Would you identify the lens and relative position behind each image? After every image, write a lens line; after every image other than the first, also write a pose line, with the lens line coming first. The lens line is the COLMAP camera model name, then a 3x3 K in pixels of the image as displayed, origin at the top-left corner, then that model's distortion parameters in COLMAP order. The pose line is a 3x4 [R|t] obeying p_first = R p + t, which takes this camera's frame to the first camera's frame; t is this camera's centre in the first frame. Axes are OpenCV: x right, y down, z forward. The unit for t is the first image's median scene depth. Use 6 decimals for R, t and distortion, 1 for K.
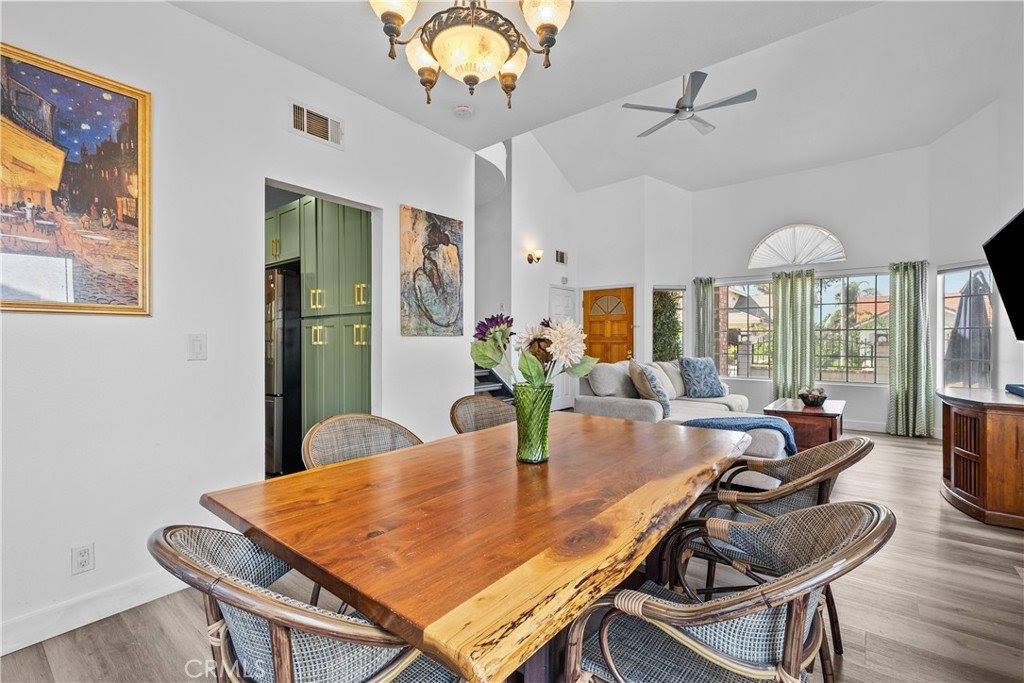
lens RADIAL K [[453.1, 0, 511.4], [0, 453.1, 331.5], [0, 0, 1]] dist [0.003340, 0.000236]
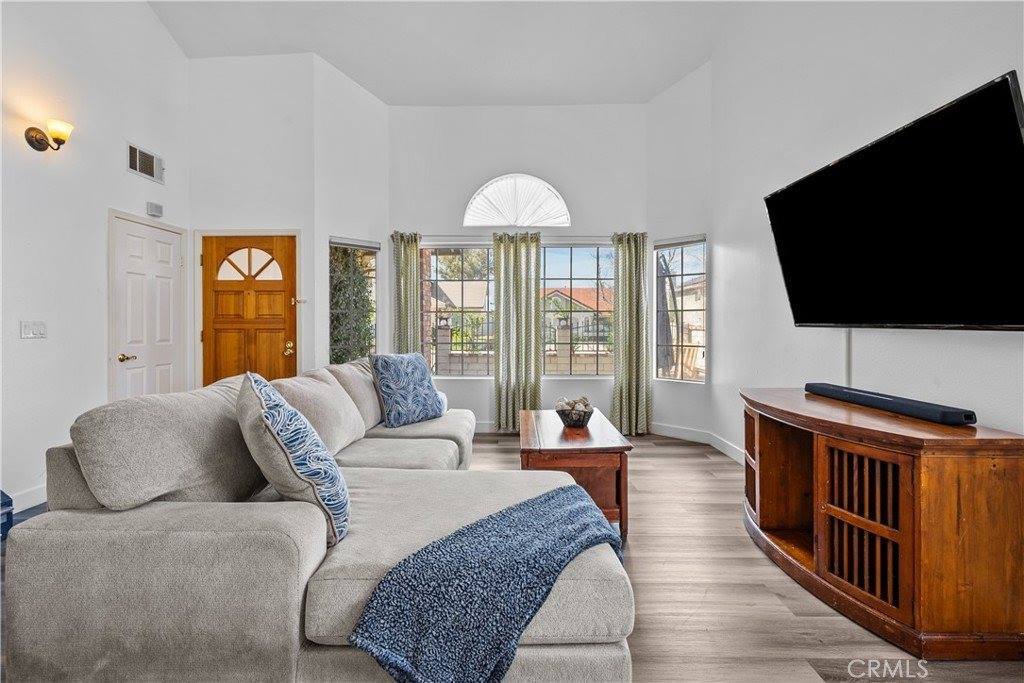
lens RADIAL K [[453.1, 0, 508.5], [0, 453.1, 335.4], [0, 0, 1]] dist [0.003340, 0.000236]
pose [[0.796053, -0.017120, 0.604985, 0.203717], [-0.009921, 0.999096, 0.041327, 0.009587], [-0.605145, -0.038901, 0.795164, 0.553717]]
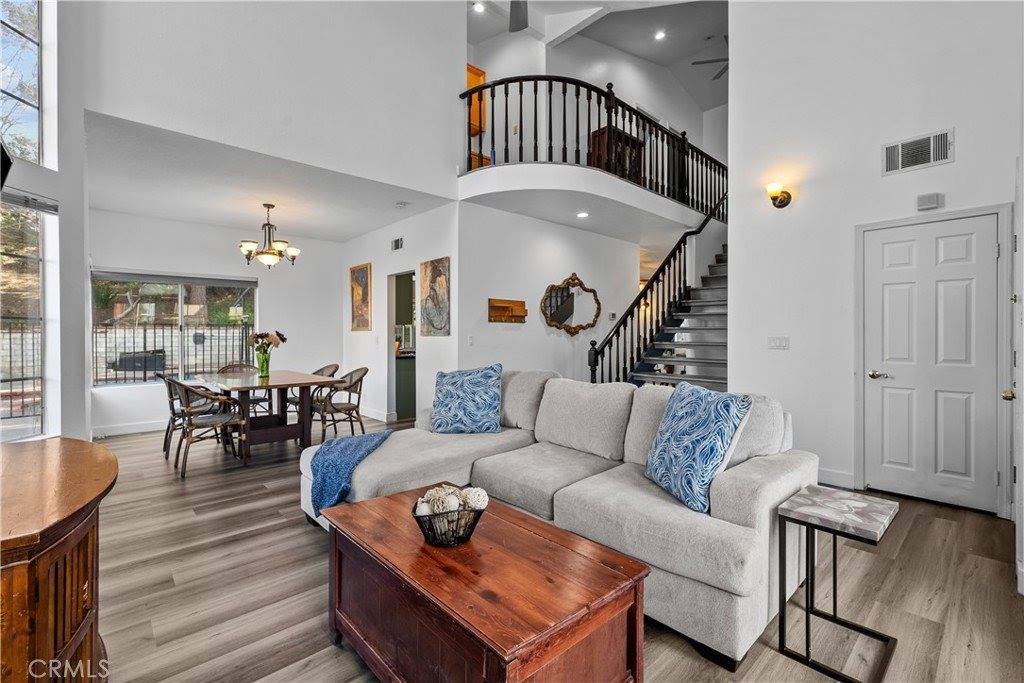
lens RADIAL K [[453.1, 0, 505.5], [0, 453.1, 334.3], [0, 0, 1]] dist [0.003340, 0.000236]
pose [[-0.169533, 0.004798, -0.985513, 1.017746], [0.021786, 0.999762, 0.001120, 0.005765], [0.985284, -0.021280, -0.169597, 1.124184]]
